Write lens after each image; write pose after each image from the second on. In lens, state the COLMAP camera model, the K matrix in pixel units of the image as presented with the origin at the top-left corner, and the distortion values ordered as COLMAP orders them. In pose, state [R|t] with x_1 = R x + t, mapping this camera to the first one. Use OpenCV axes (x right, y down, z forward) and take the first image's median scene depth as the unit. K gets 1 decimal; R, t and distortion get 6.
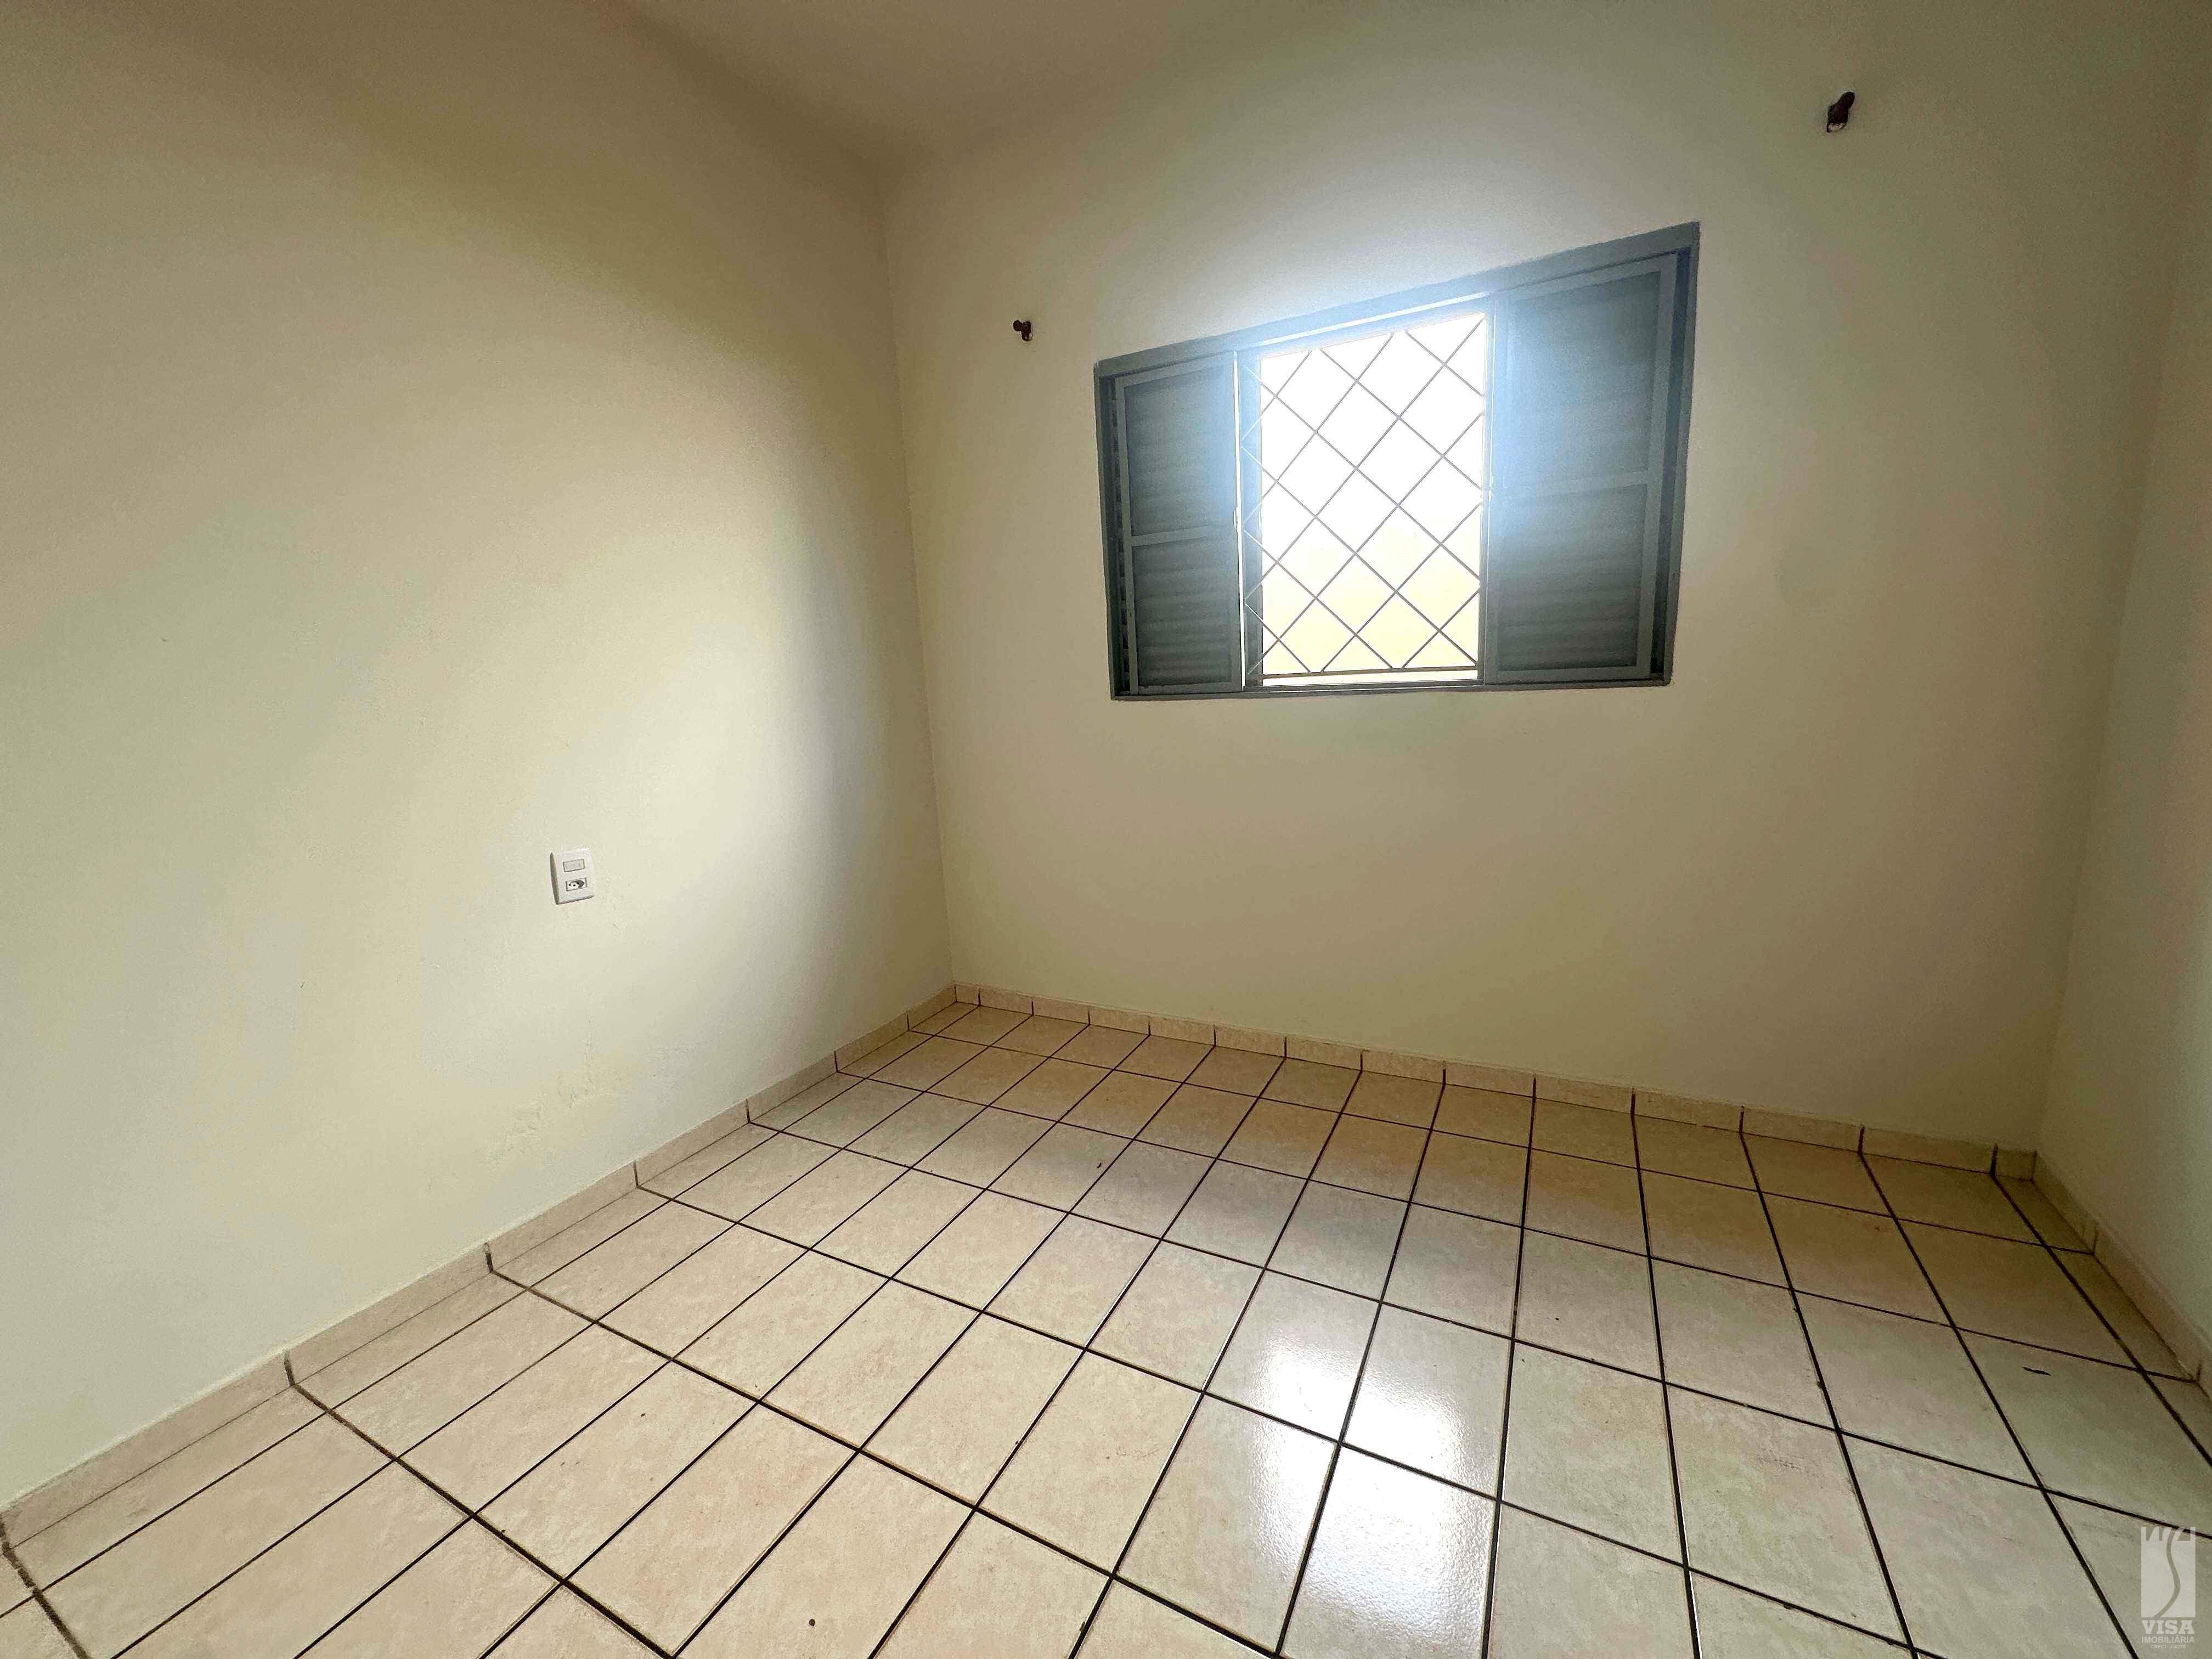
lens RADIAL K [[882.1, 0, 1092.0], [0, 882.1, 812.9], [0, 0, 1]] dist [0.003006, 0.000528]
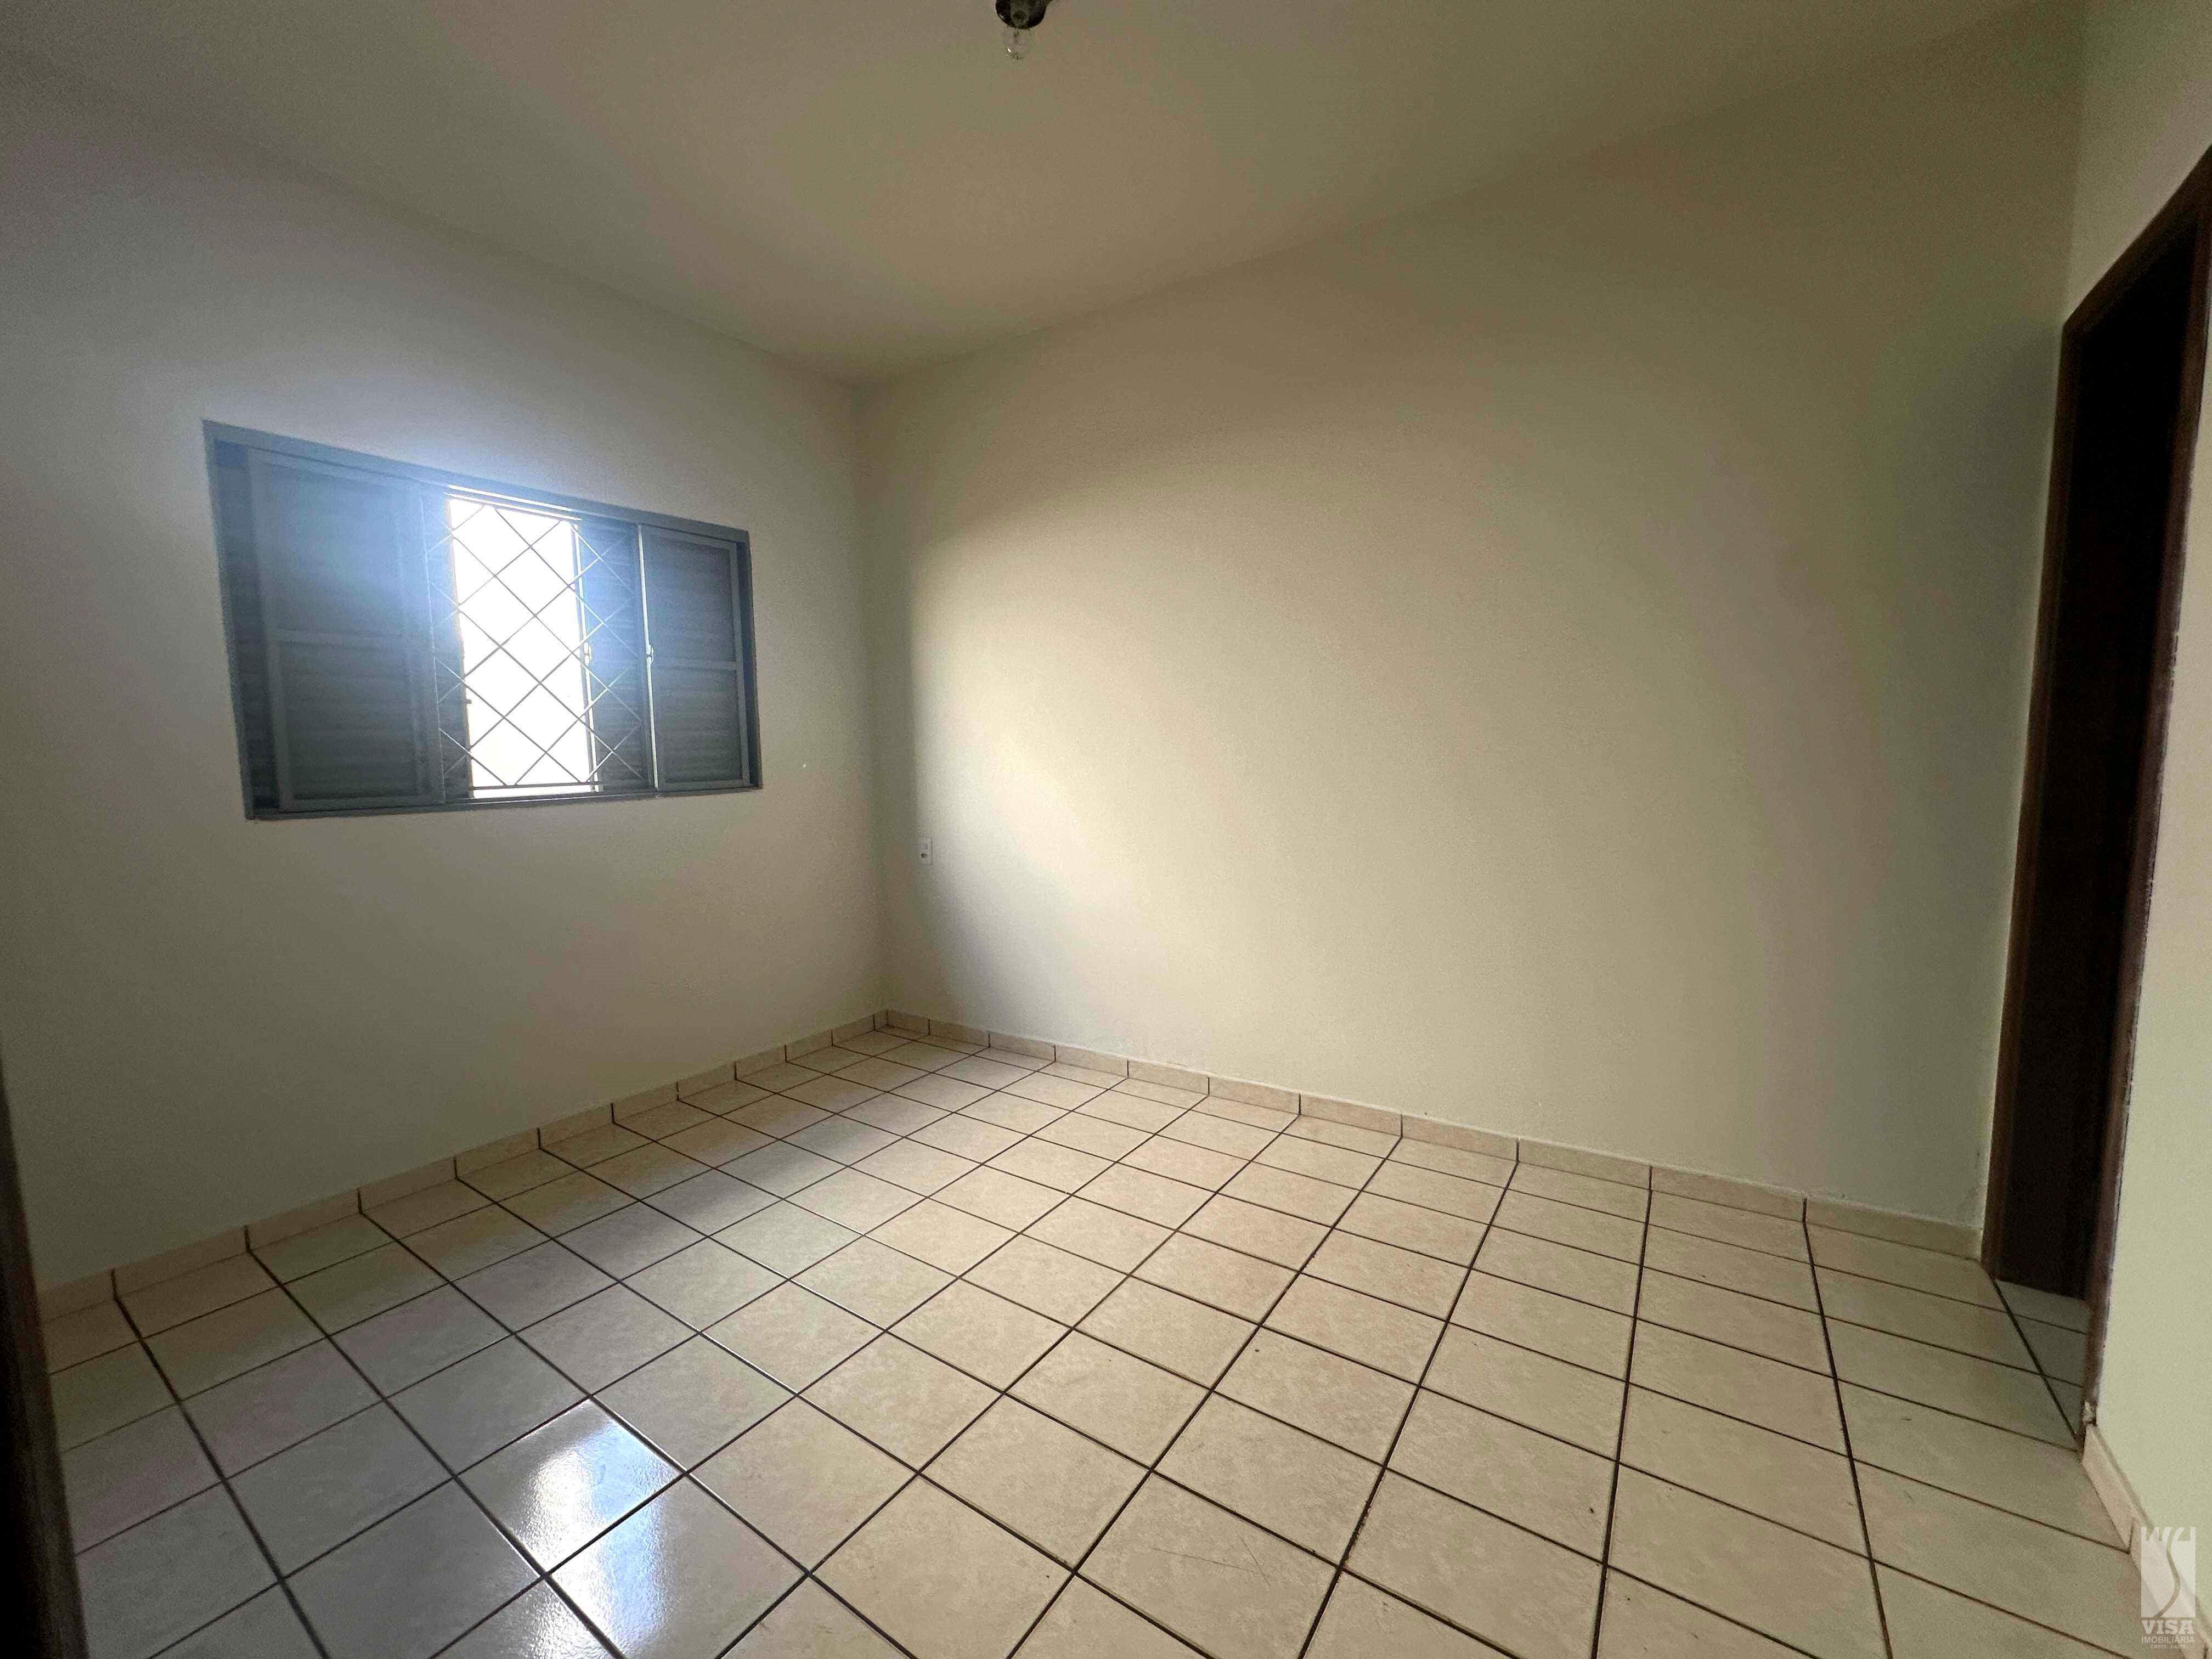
lens RADIAL K [[882.1, 0, 1101.2], [0, 882.1, 829.3], [0, 0, 1]] dist [0.003006, 0.000528]
pose [[0.087019, -0.038533, 0.995461, -0.721752], [0.193409, 0.980892, 0.021062, 0.014620], [-0.977252, 0.190698, 0.092808, 0.163517]]
